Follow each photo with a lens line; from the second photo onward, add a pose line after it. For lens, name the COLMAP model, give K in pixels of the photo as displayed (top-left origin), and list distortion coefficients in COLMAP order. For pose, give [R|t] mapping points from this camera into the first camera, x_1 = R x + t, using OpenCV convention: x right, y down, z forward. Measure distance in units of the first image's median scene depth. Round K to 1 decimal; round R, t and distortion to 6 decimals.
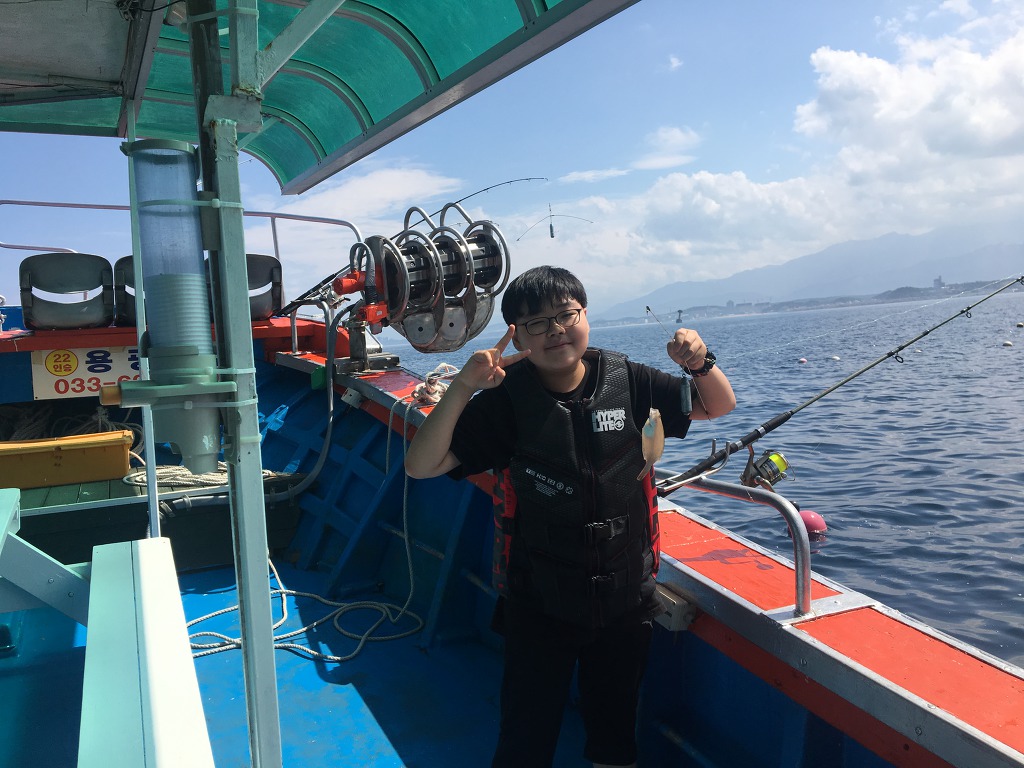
lens RADIAL K [[865.7, 0, 515.9], [0, 865.7, 374.7], [0, 0, 1]] dist [0.037038, -0.034367]
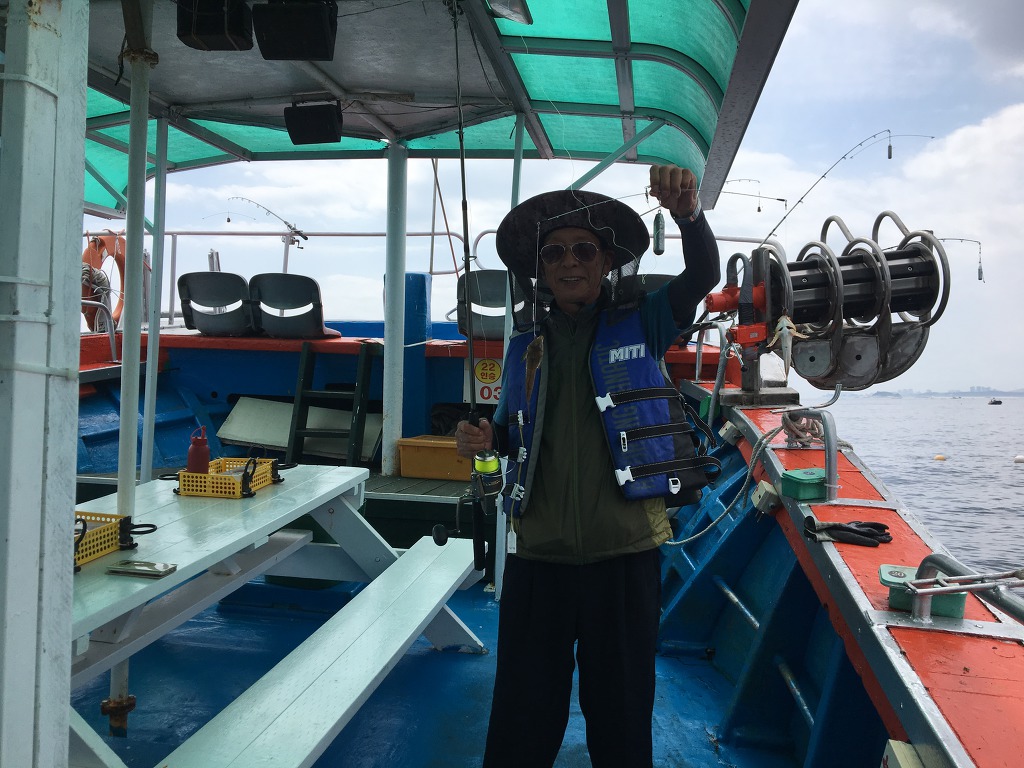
lens RADIAL K [[865.7, 0, 515.1], [0, 865.7, 379.2], [0, 0, 1]] dist [0.037038, -0.034367]
pose [[0.811192, 0.082498, -0.578931, 0.136515], [-0.113743, 0.993350, -0.017822, 0.012244], [0.573611, 0.080306, 0.815181, 0.149585]]
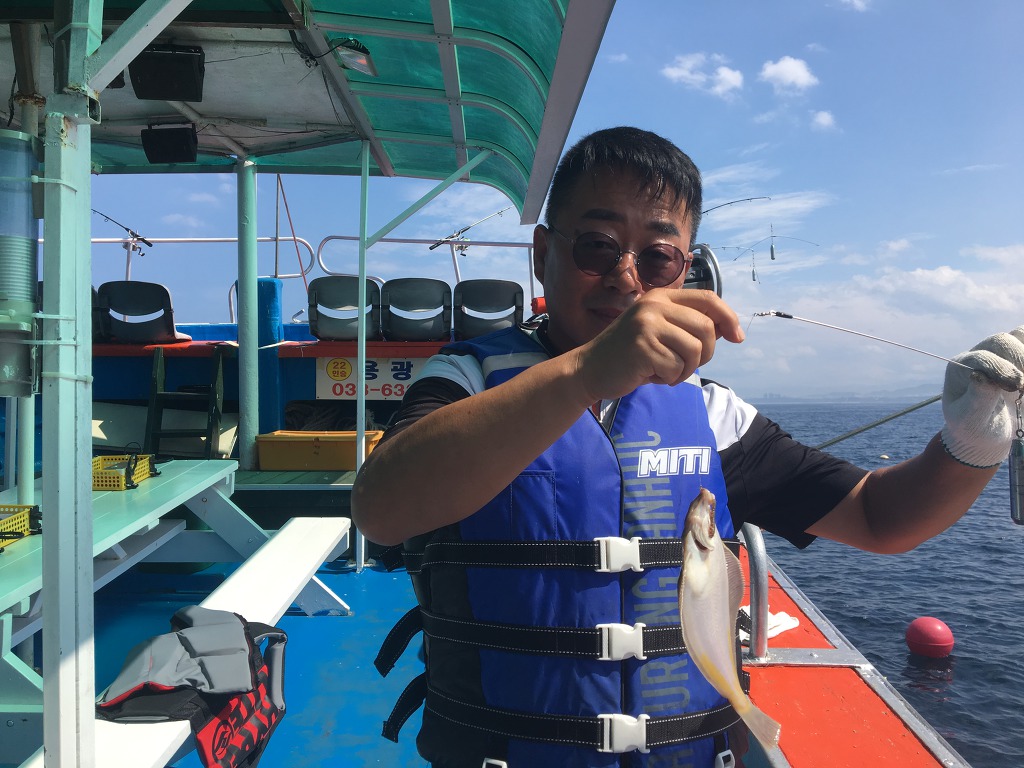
lens RADIAL K [[865.7, 0, 519.8], [0, 865.7, 388.2], [0, 0, 1]] dist [0.037038, -0.034367]
pose [[0.908146, 0.061880, -0.414056, 0.194730], [-0.077091, 0.996821, -0.020111, 0.017293], [0.411496, 0.050183, 0.910029, 0.038944]]
